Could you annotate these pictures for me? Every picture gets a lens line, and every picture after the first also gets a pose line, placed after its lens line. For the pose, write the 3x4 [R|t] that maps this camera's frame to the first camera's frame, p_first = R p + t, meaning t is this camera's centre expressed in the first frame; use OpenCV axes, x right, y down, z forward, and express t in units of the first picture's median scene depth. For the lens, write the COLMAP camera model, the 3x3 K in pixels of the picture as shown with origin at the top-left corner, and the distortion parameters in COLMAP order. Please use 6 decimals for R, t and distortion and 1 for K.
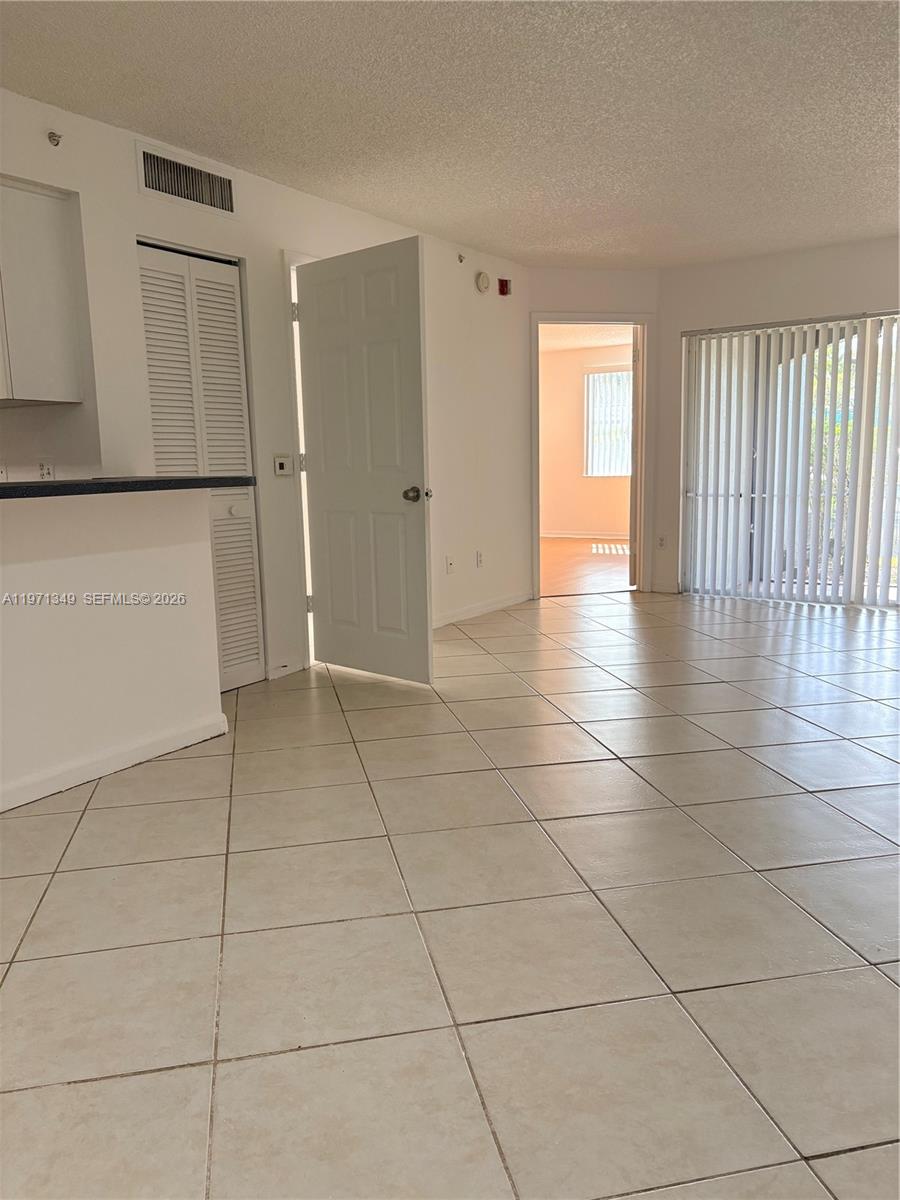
lens RADIAL K [[920.9, 0, 450.0], [0, 920.9, 600.0], [0, 0, 1]] dist [-0.001425, 0.000182]
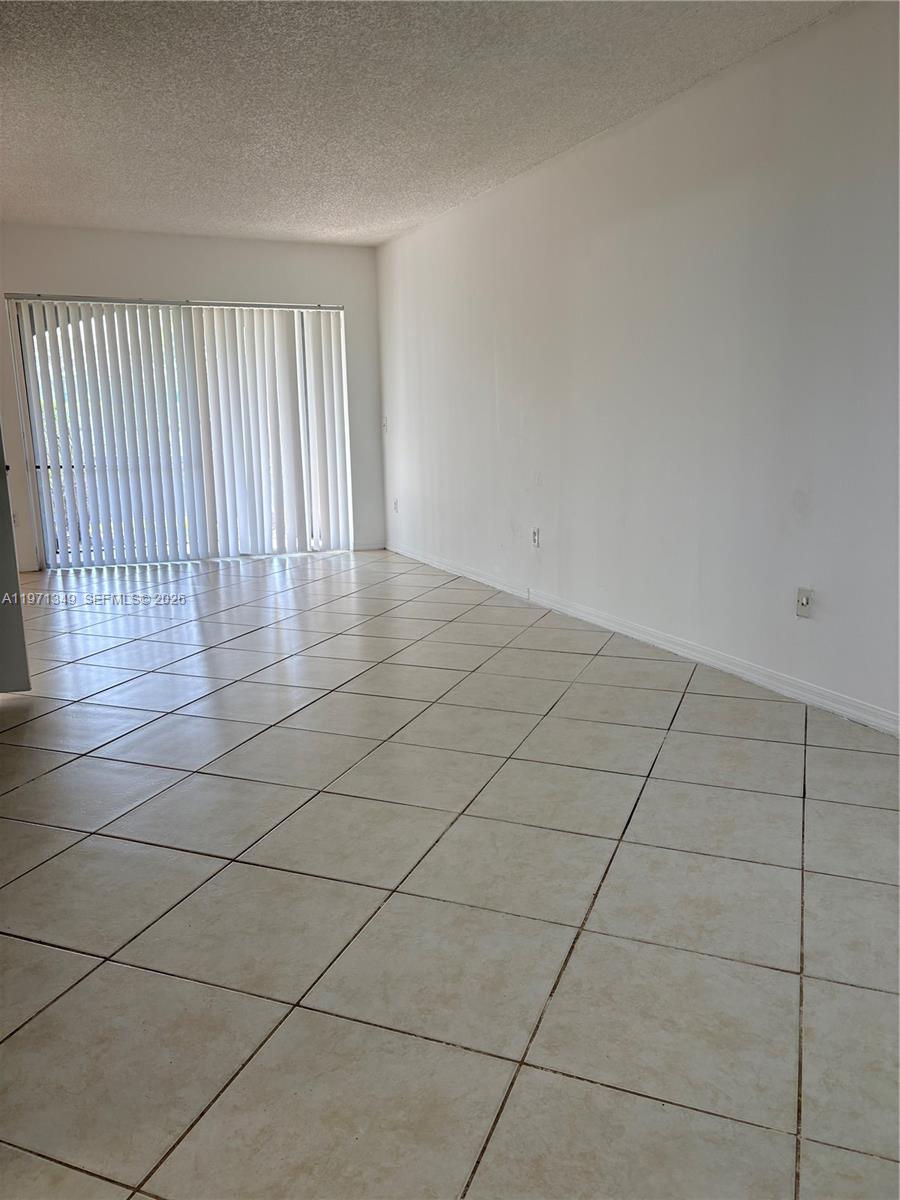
lens RADIAL K [[904.5, 0, 450.0], [0, 904.5, 600.0], [0, 0, 1]] dist [-0.002269, -0.001167]
pose [[0.555868, -0.163356, 0.815062, -0.331323], [0.134553, 0.985253, 0.105701, -0.021624], [-0.820309, 0.050914, 0.569650, 0.113180]]
